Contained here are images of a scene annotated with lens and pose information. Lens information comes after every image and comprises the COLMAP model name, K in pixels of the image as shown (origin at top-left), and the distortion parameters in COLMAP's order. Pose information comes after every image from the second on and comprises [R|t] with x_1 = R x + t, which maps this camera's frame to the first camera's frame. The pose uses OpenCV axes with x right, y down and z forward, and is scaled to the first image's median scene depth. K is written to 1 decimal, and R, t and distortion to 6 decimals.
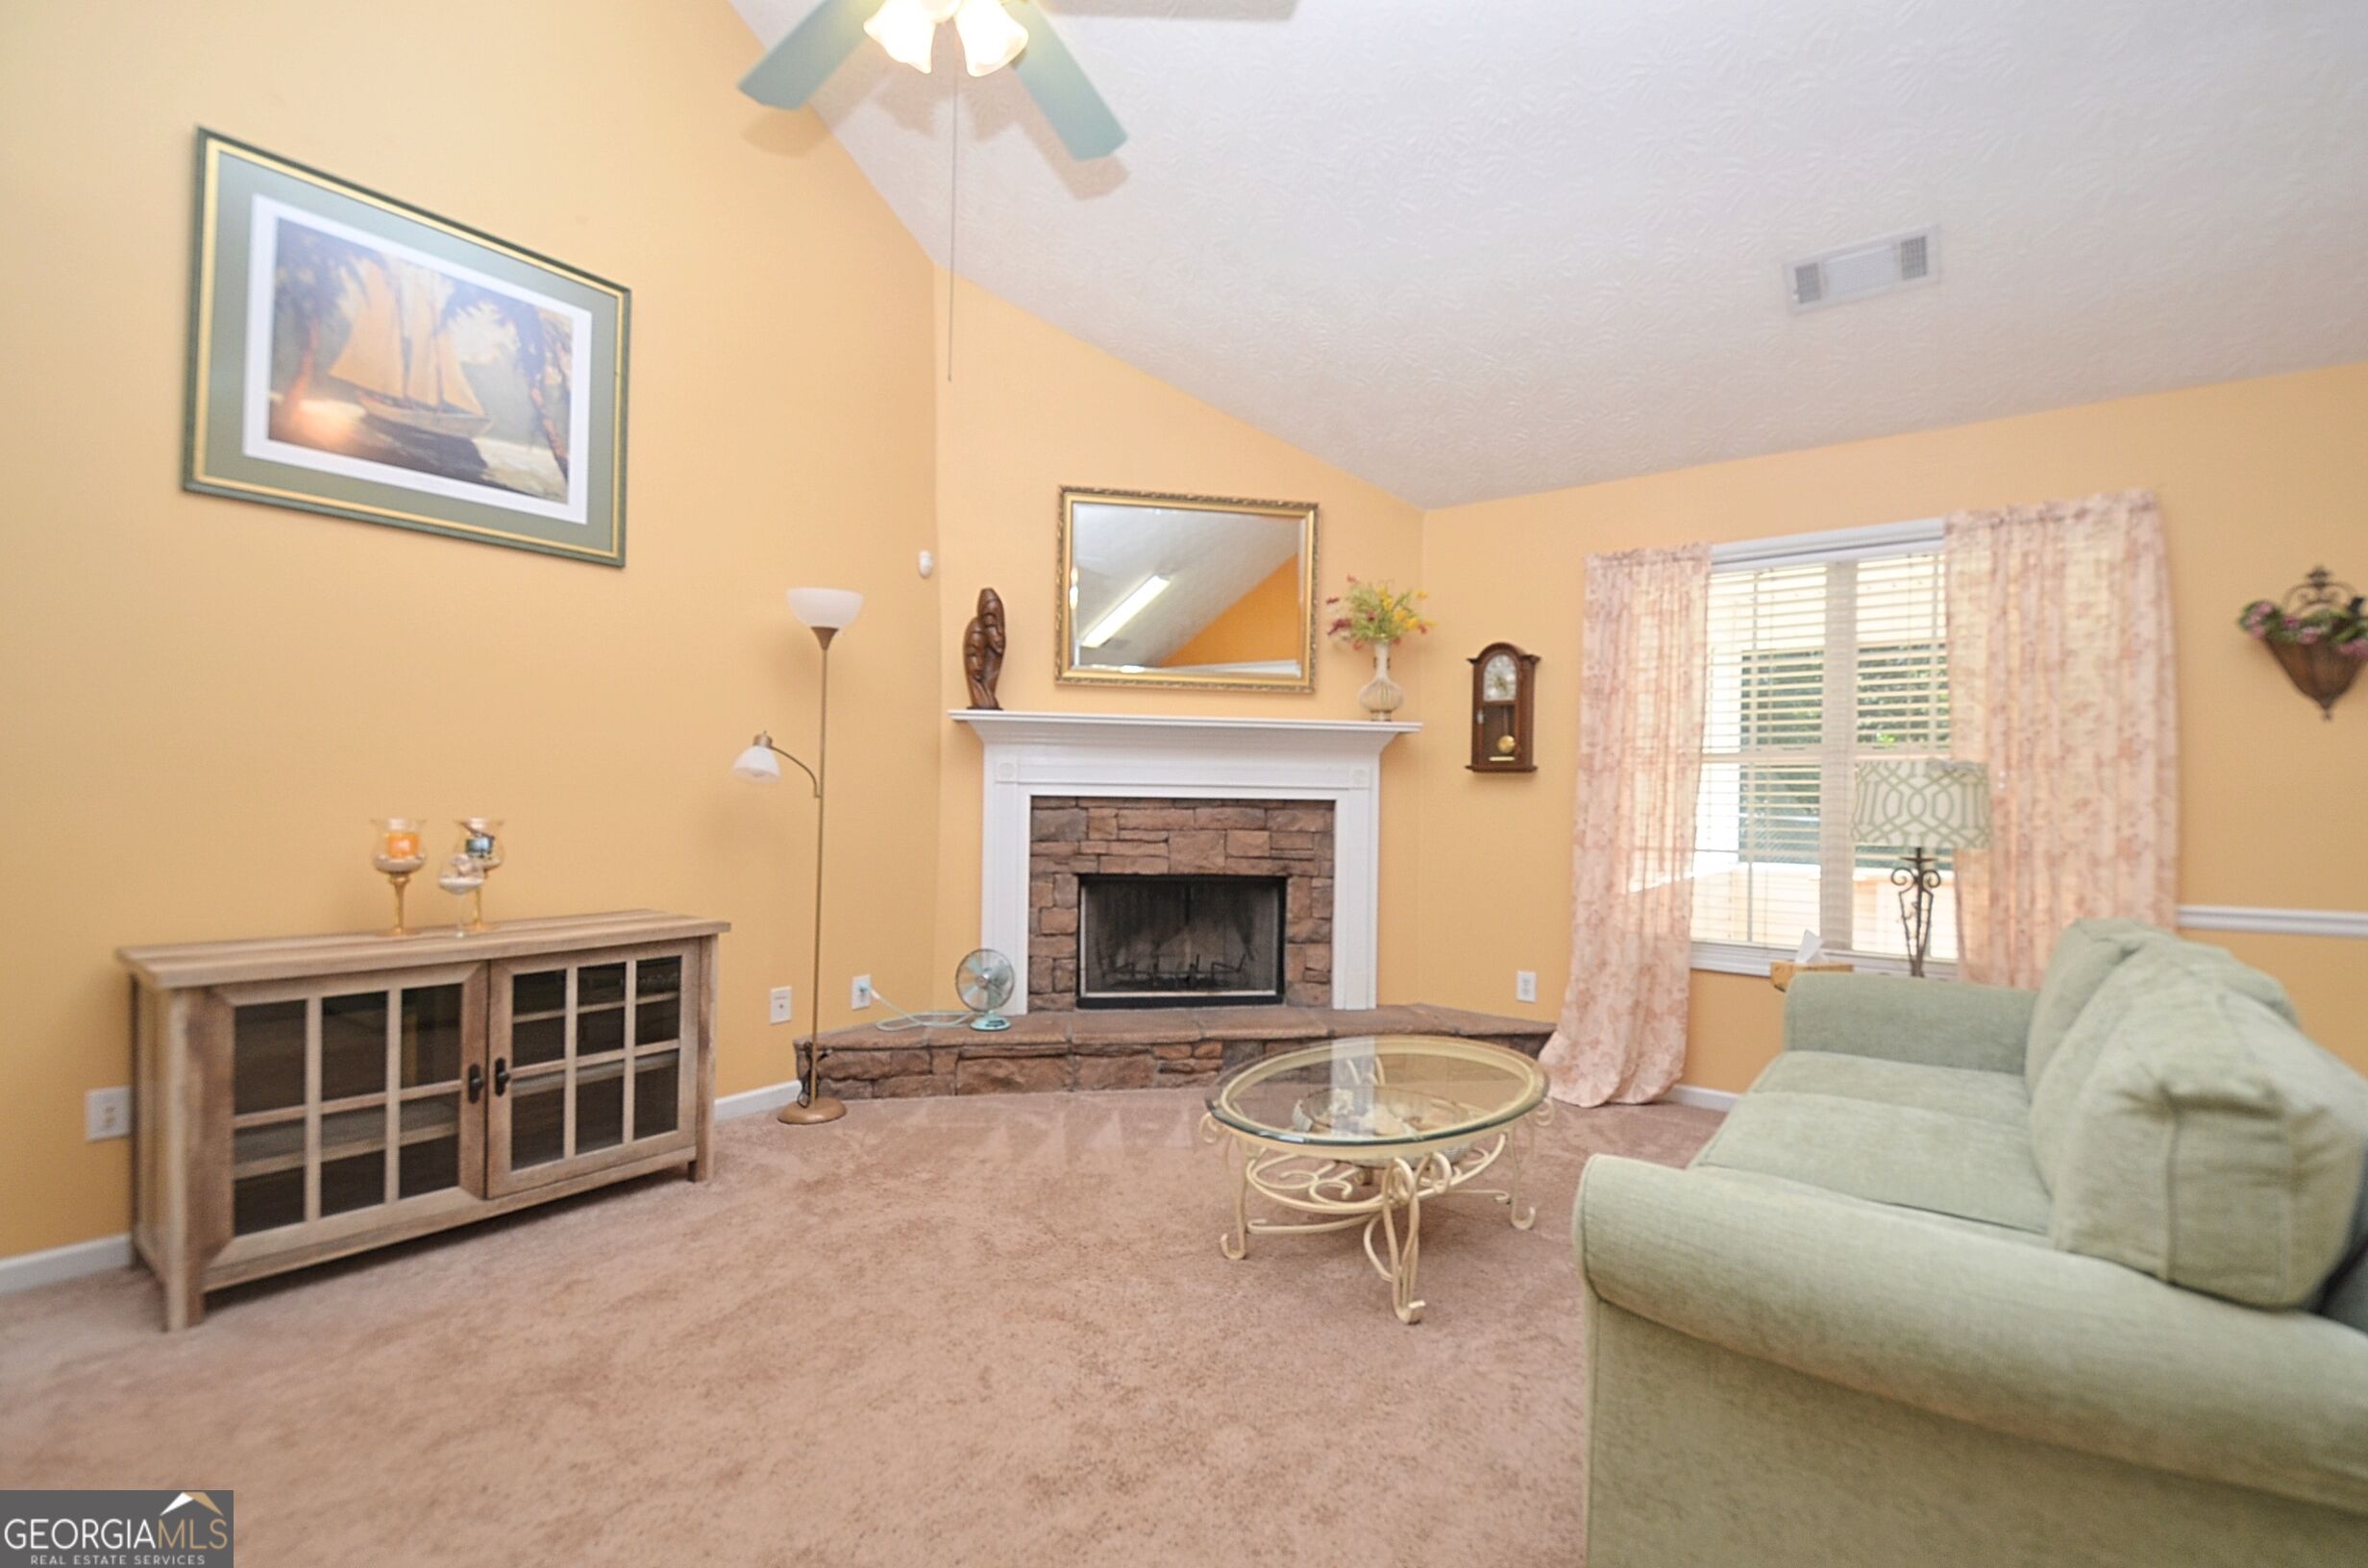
lens RADIAL K [[1036.1, 0, 1219.2], [0, 1036.1, 803.4], [0, 0, 1]] dist [0.026152, -0.027411]
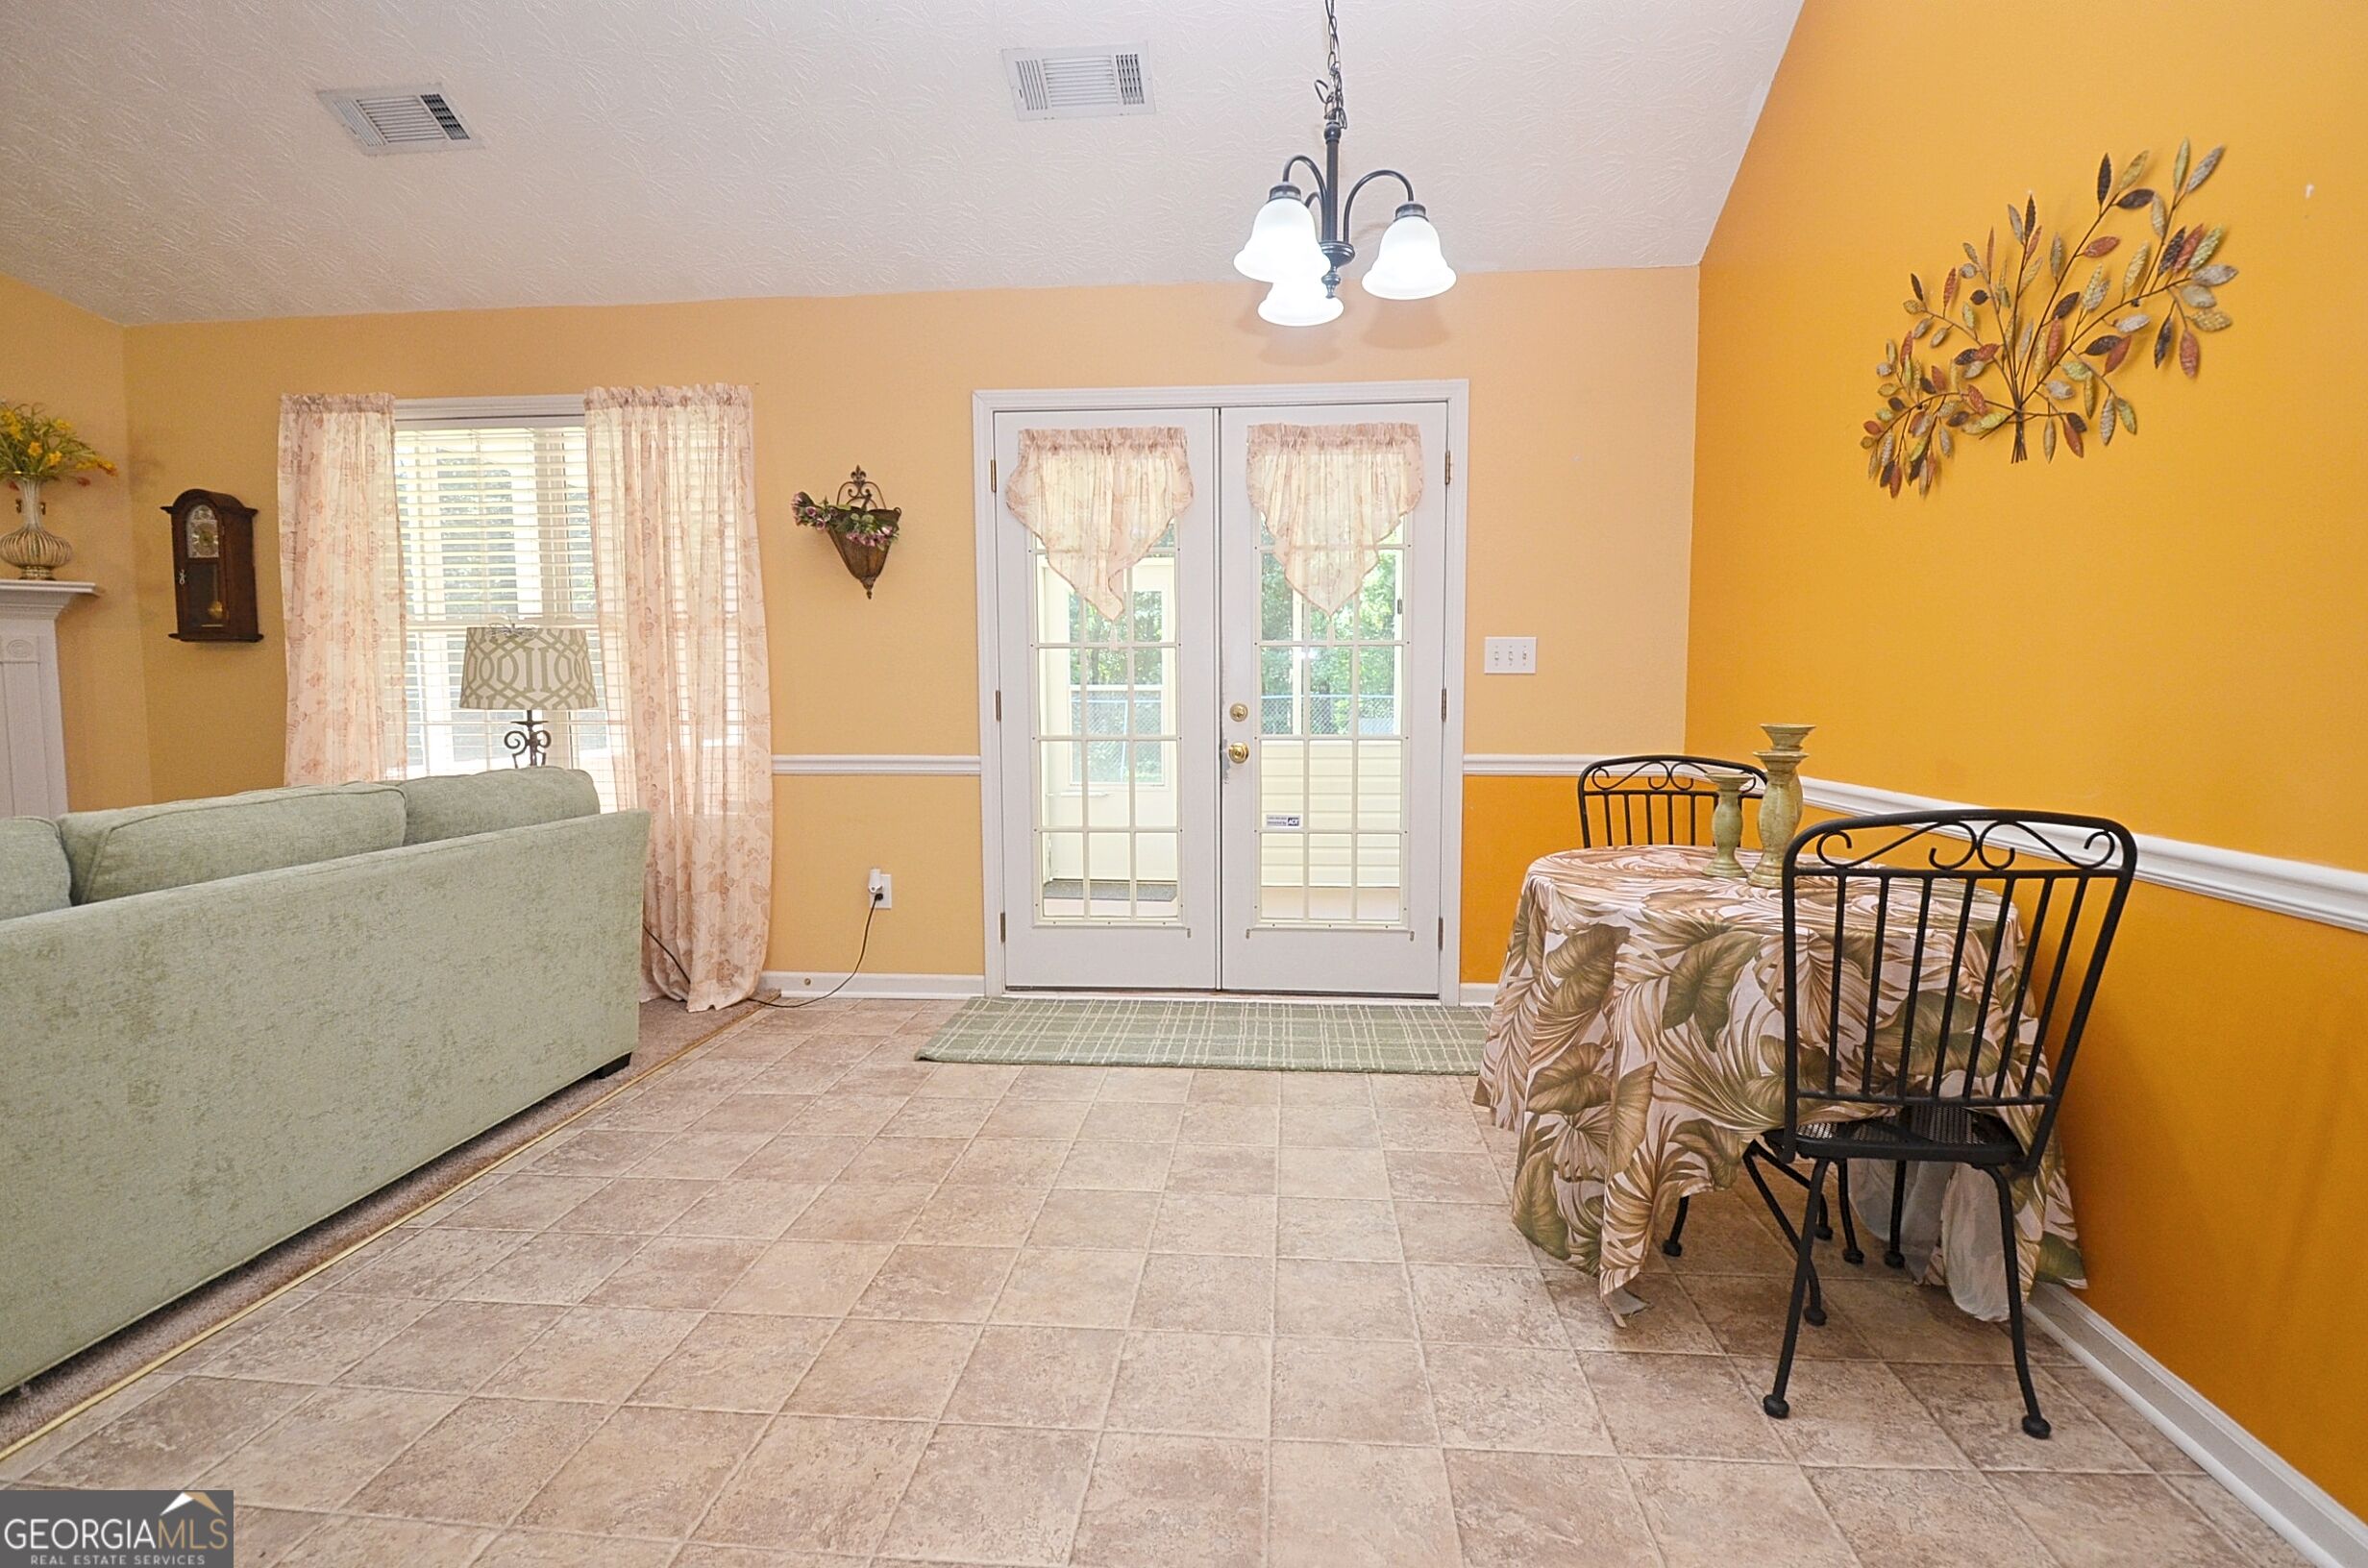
lens RADIAL K [[1057.8, 0, 1210.7], [0, 1057.8, 774.6], [0, 0, 1]] dist [0.020831, -0.023418]
pose [[0.849324, -0.056611, 0.524827, 0.510888], [0.015934, 0.996529, 0.081706, 0.022012], [-0.527631, -0.061032, 0.847278, -0.196479]]
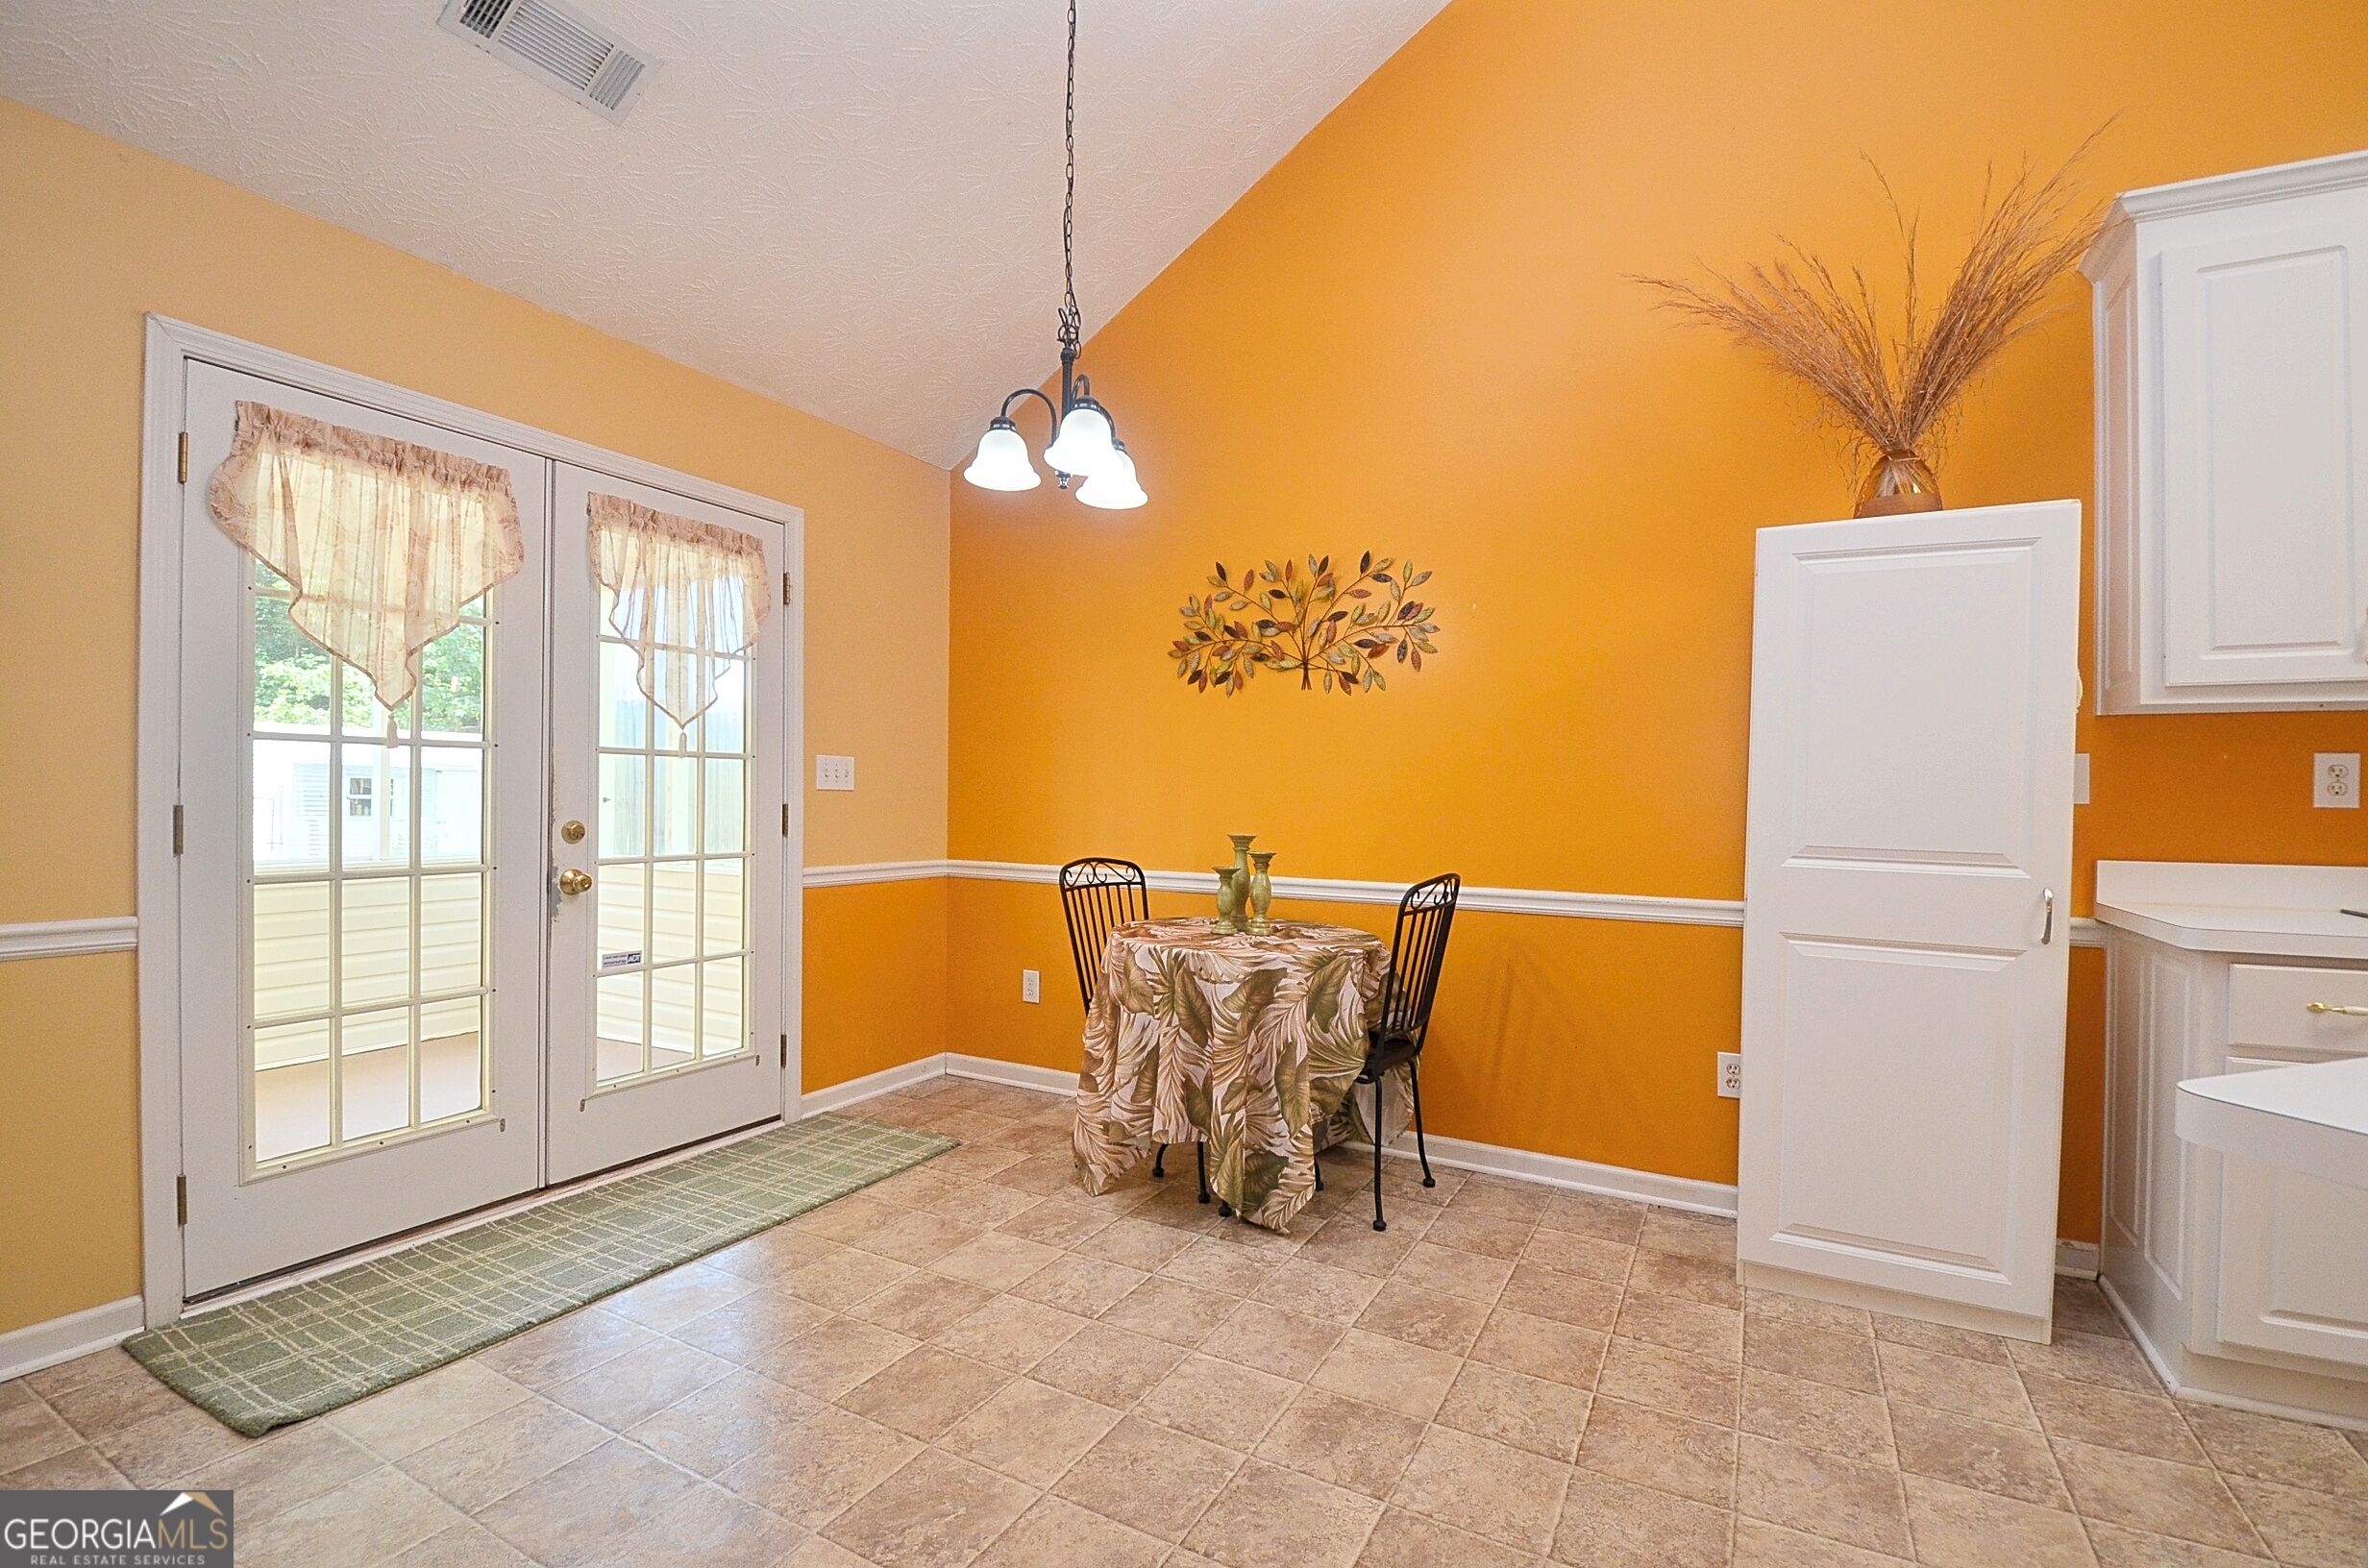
lens RADIAL K [[1025.9, 0, 1217.0], [0, 1025.9, 803.5], [0, 0, 1]] dist [0.013270, -0.020741]
pose [[-0.141691, -0.020297, 0.989703, 0.256934], [-0.008192, 0.999780, 0.019330, 0.006811], [-0.989877, -0.005369, -0.141826, 0.192176]]
